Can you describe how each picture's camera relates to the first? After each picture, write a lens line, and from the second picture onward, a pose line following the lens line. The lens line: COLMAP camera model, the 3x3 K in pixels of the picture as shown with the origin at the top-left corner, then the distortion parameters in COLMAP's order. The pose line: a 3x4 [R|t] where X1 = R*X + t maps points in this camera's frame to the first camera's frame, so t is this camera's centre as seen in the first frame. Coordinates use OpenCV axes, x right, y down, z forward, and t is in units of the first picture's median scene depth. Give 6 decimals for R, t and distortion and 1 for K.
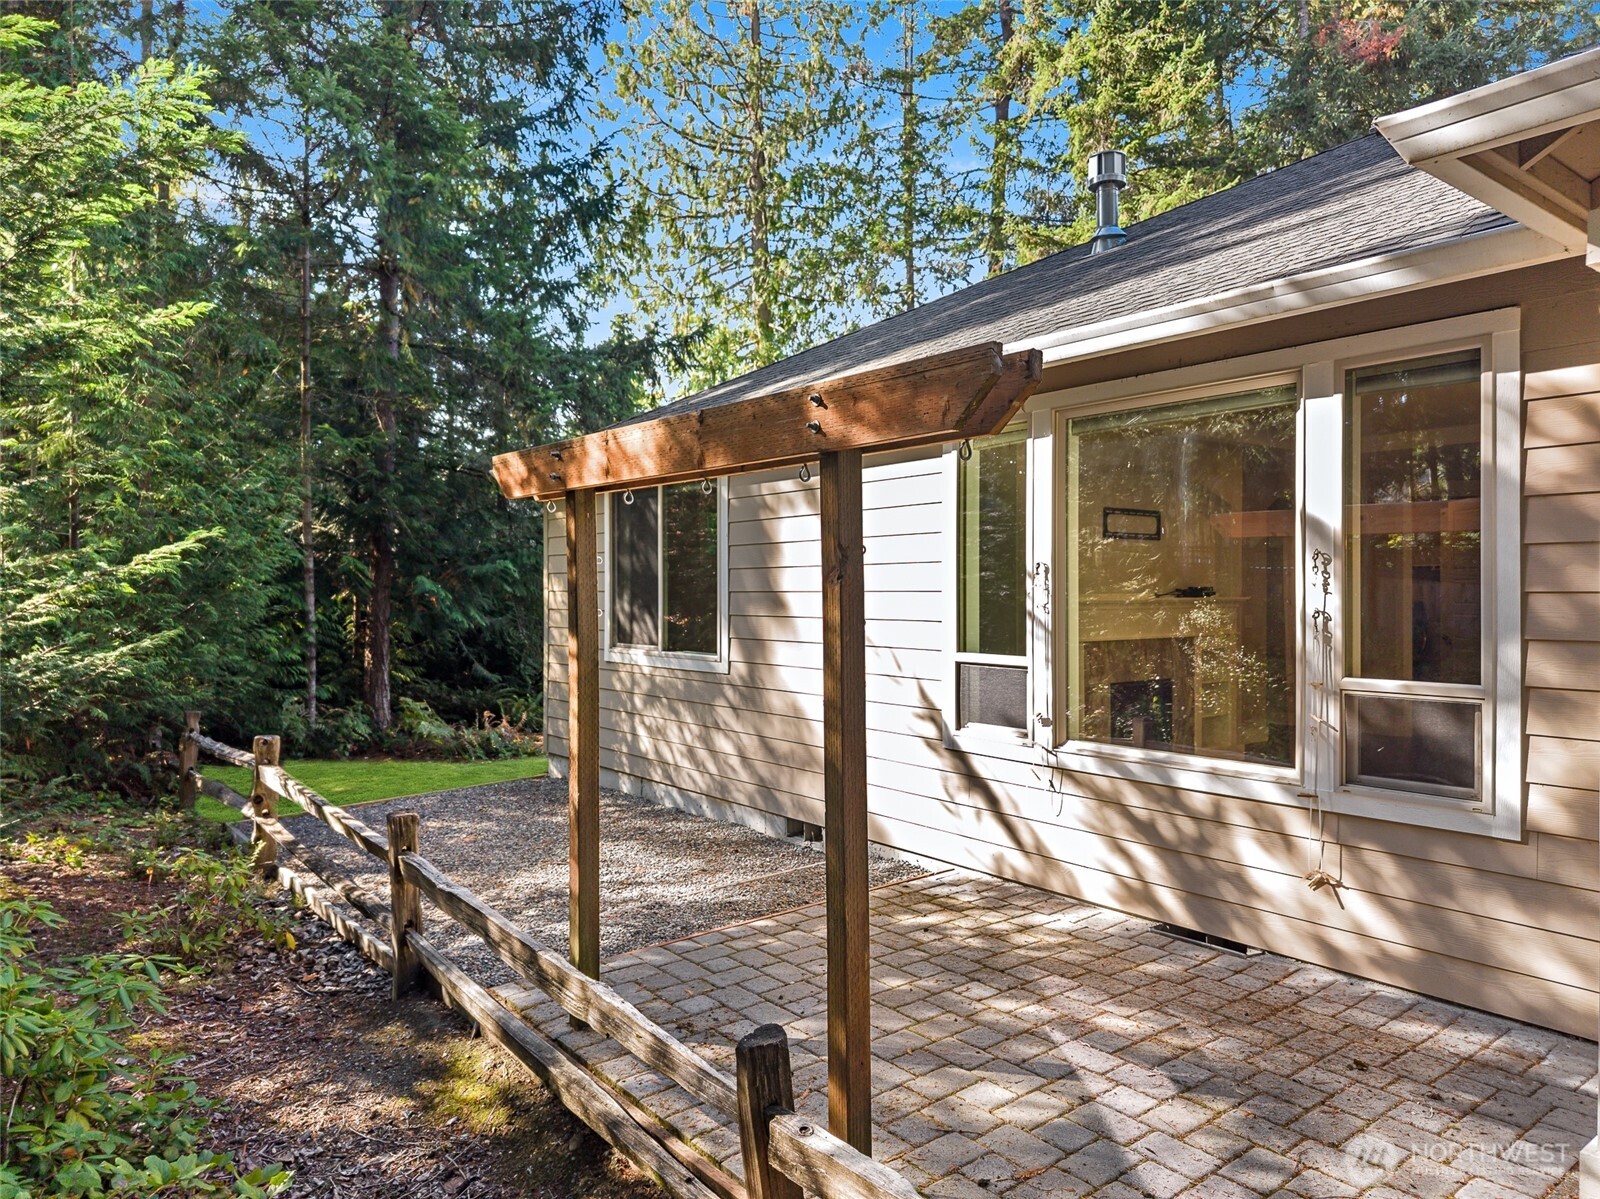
lens RADIAL K [[1094.9, 0, 802.7], [0, 1094.9, 607.0], [0, 0, 1]] dist [0.041854, -0.021734]
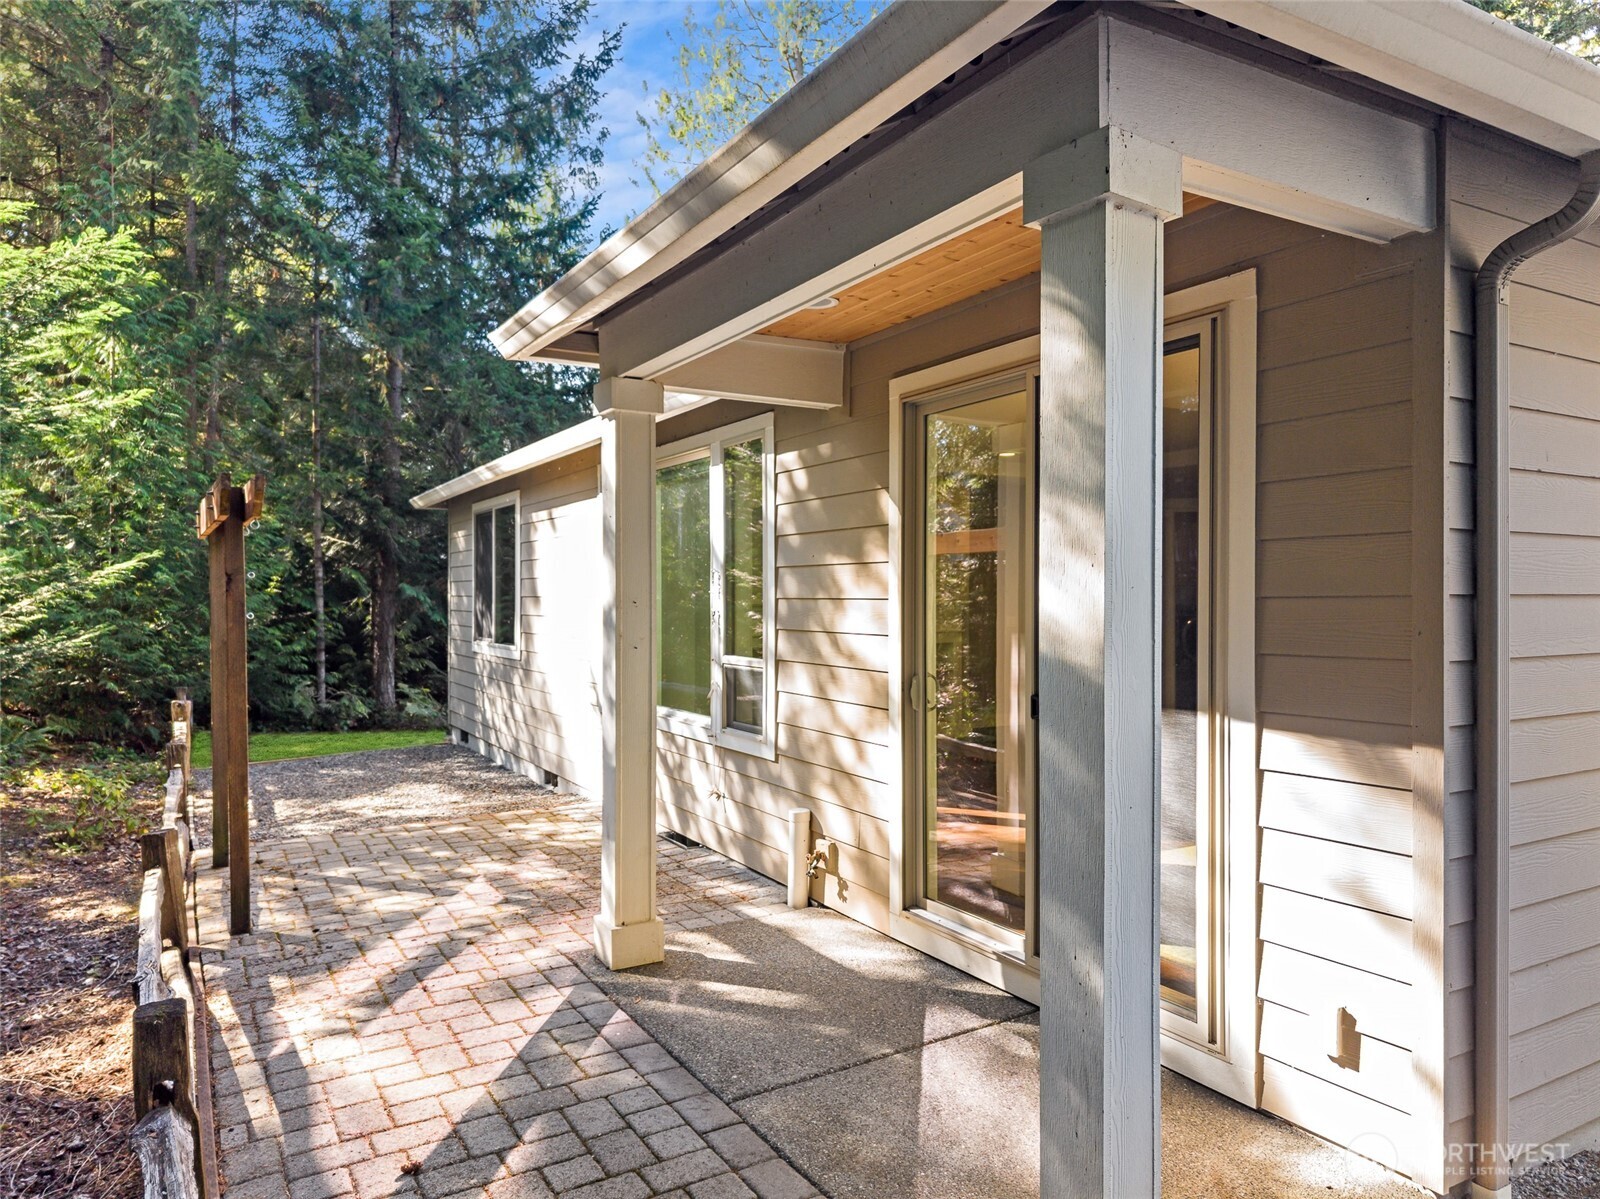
lens RADIAL K [[1094.9, 0, 805.3], [0, 1094.9, 604.4], [0, 0, 1]] dist [0.041854, -0.021734]
pose [[0.989908, -0.000478, -0.141708, 0.638282], [-0.000170, 0.999990, -0.004559, 0.002024], [0.141708, 0.004537, 0.989898, -0.347078]]
